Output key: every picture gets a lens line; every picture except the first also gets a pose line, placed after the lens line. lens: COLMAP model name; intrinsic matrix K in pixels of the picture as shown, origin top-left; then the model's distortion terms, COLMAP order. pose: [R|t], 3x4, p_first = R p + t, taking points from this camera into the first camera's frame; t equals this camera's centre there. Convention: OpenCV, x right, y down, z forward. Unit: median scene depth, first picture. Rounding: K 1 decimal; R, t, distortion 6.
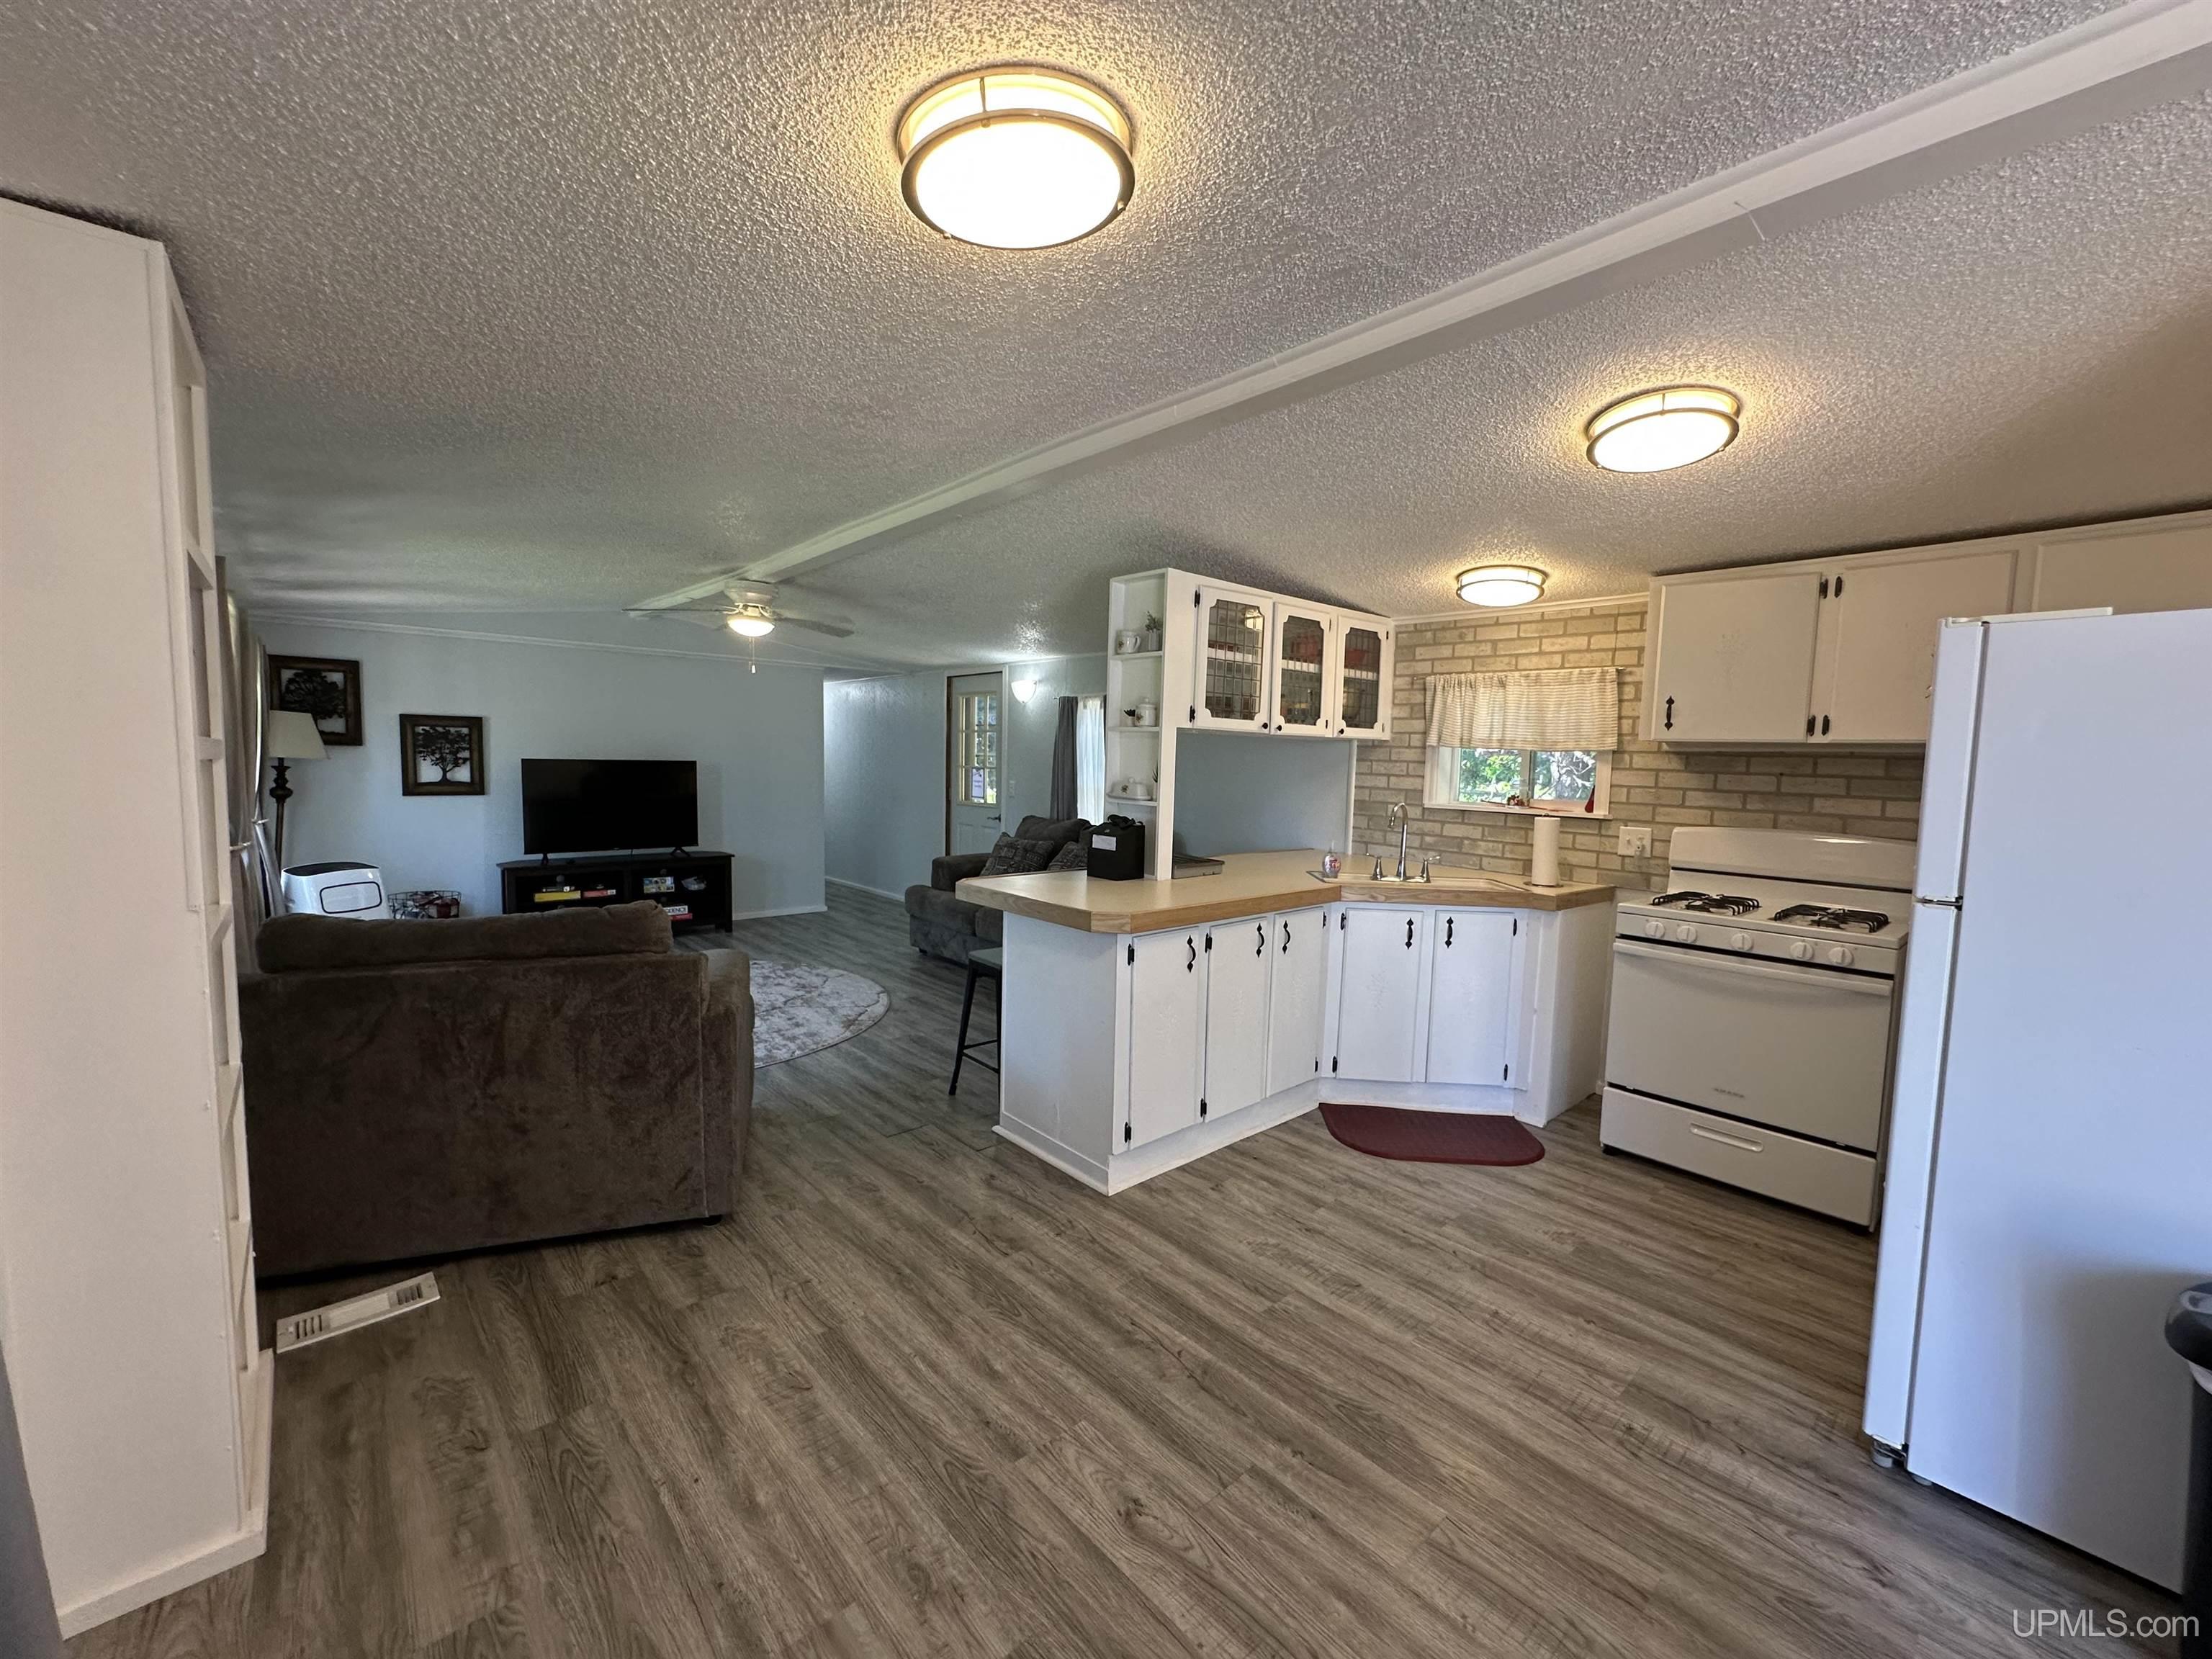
lens RADIAL K [[884.1, 0, 1107.1], [0, 884.1, 830.9], [0, 0, 1]] dist [-0.000029, 0.000005]
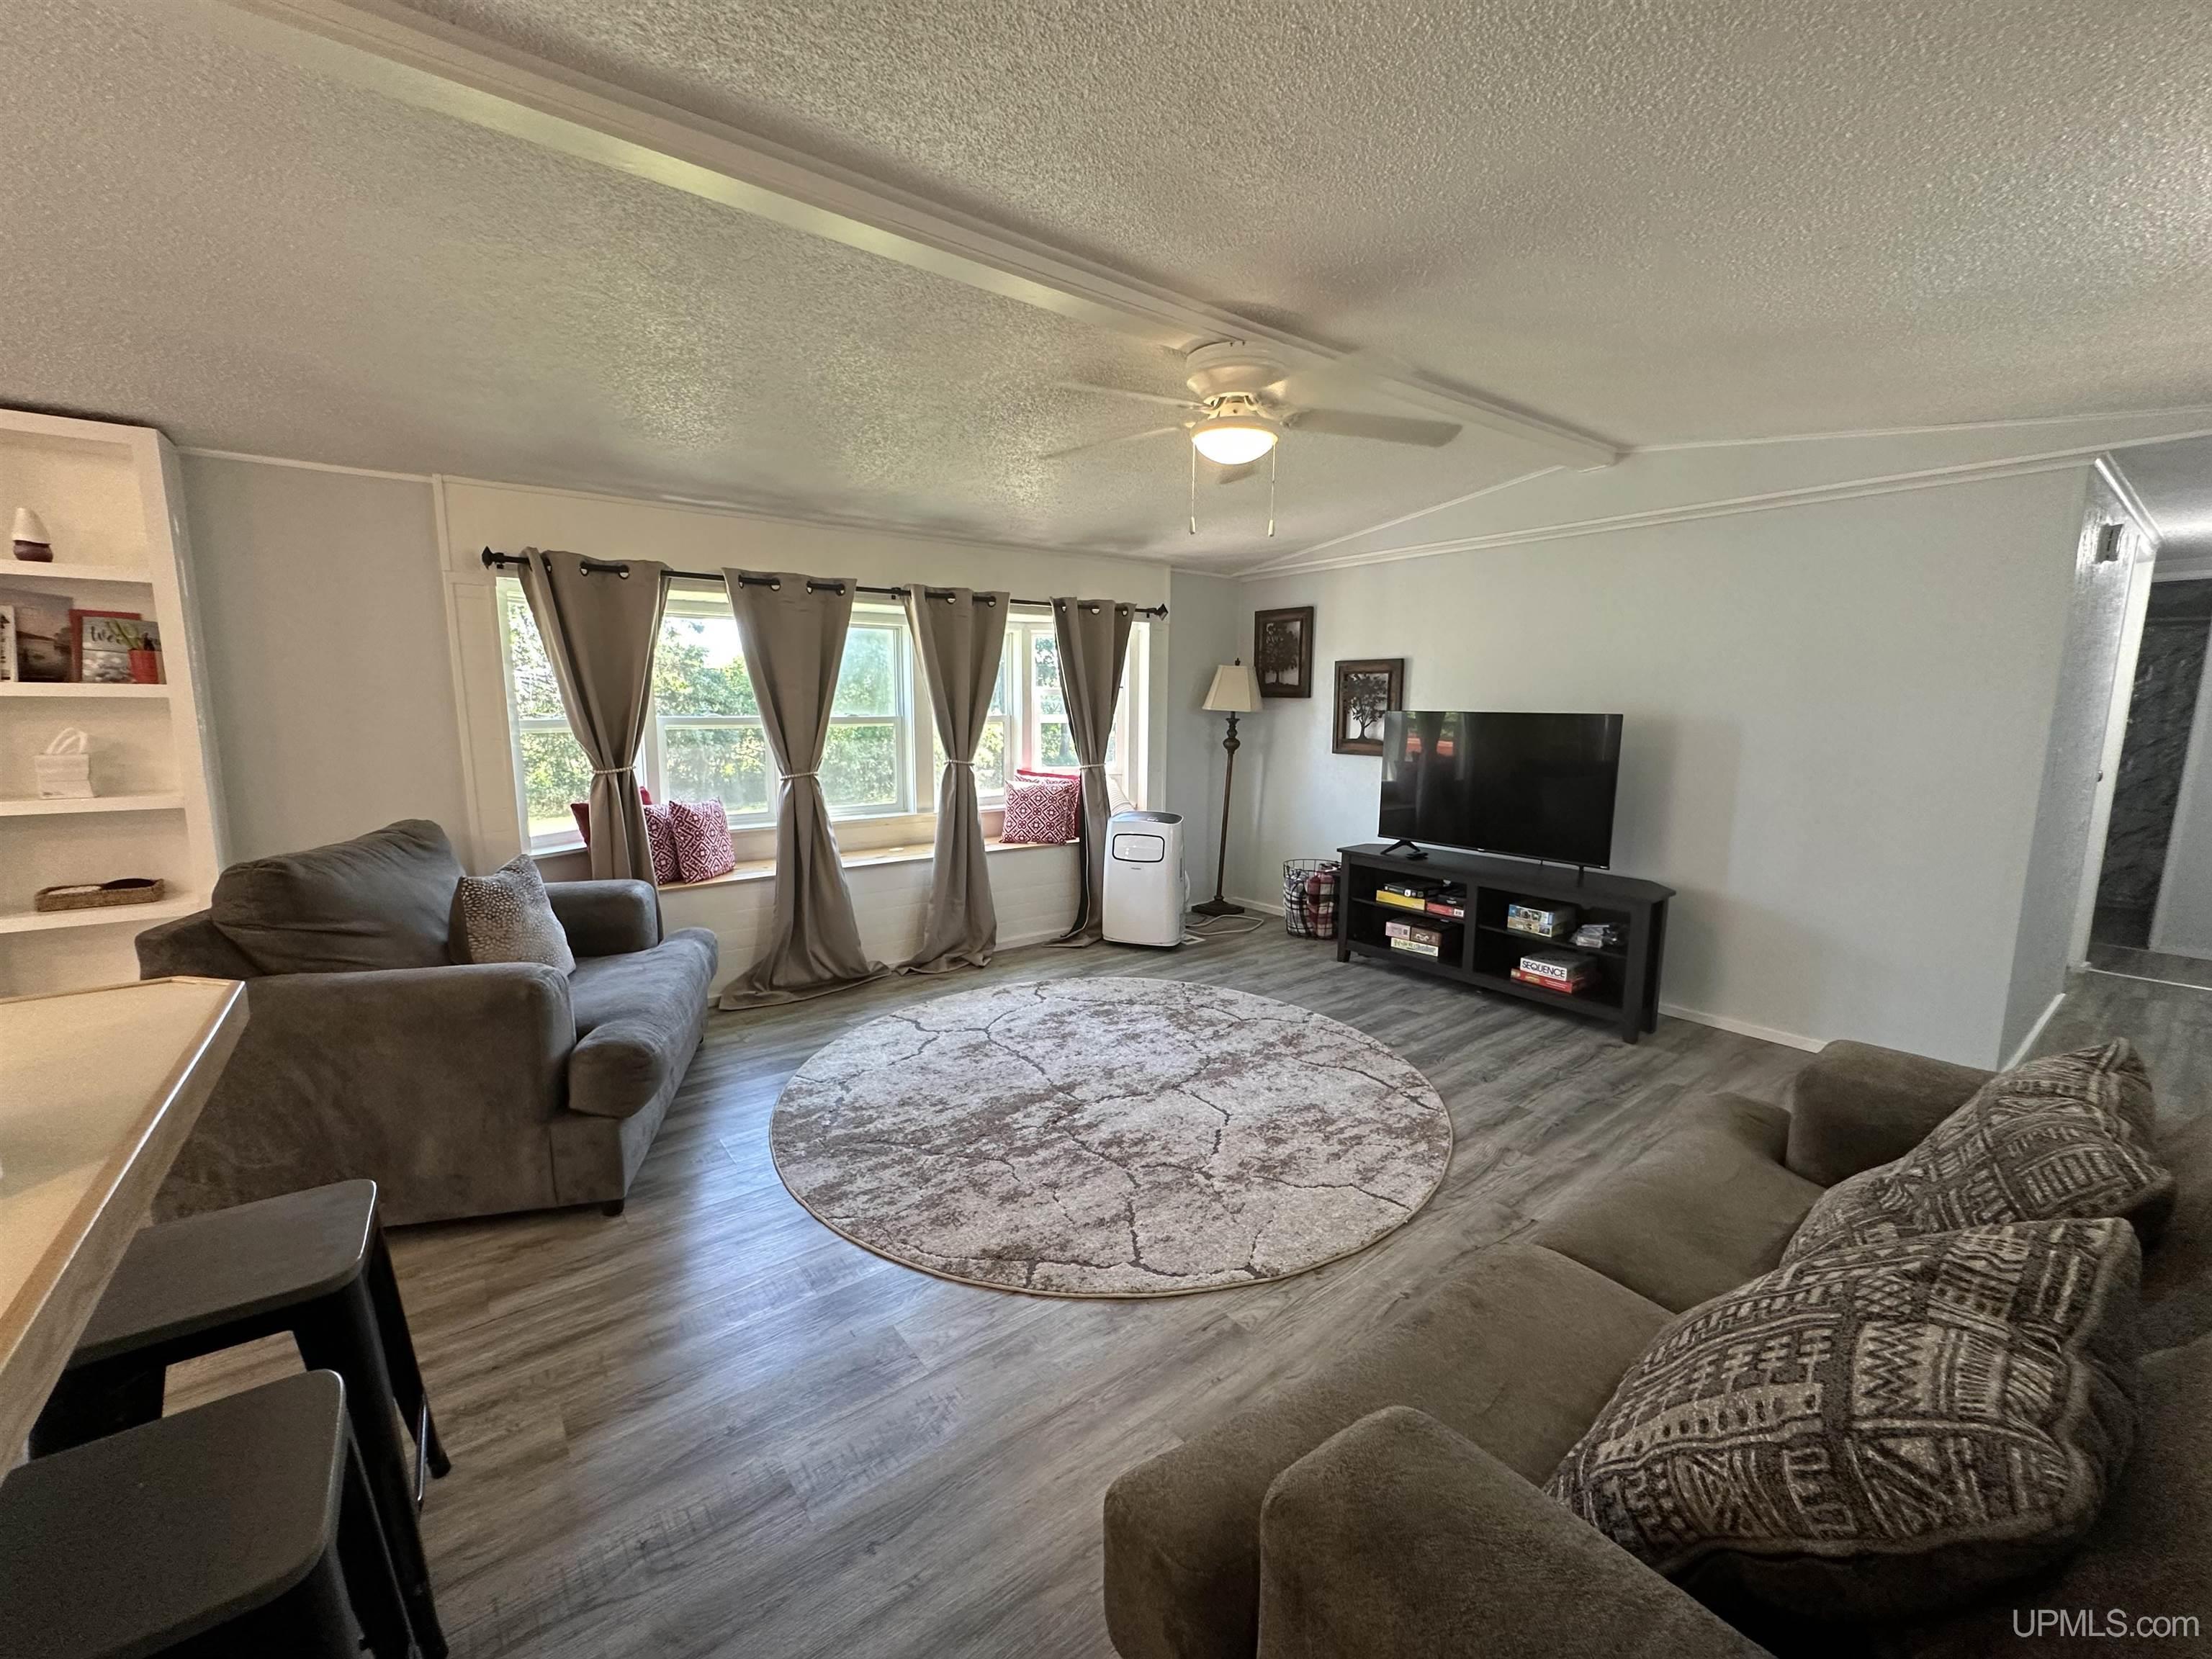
lens RADIAL K [[884.1, 0, 1107.6], [0, 884.1, 826.1], [0, 0, 1]] dist [-0.000029, 0.000005]
pose [[-0.077485, 0.118718, -0.989900, 0.117085], [-0.088353, 0.988161, 0.125425, -0.059281], [0.993071, 0.097180, -0.066078, 0.840277]]
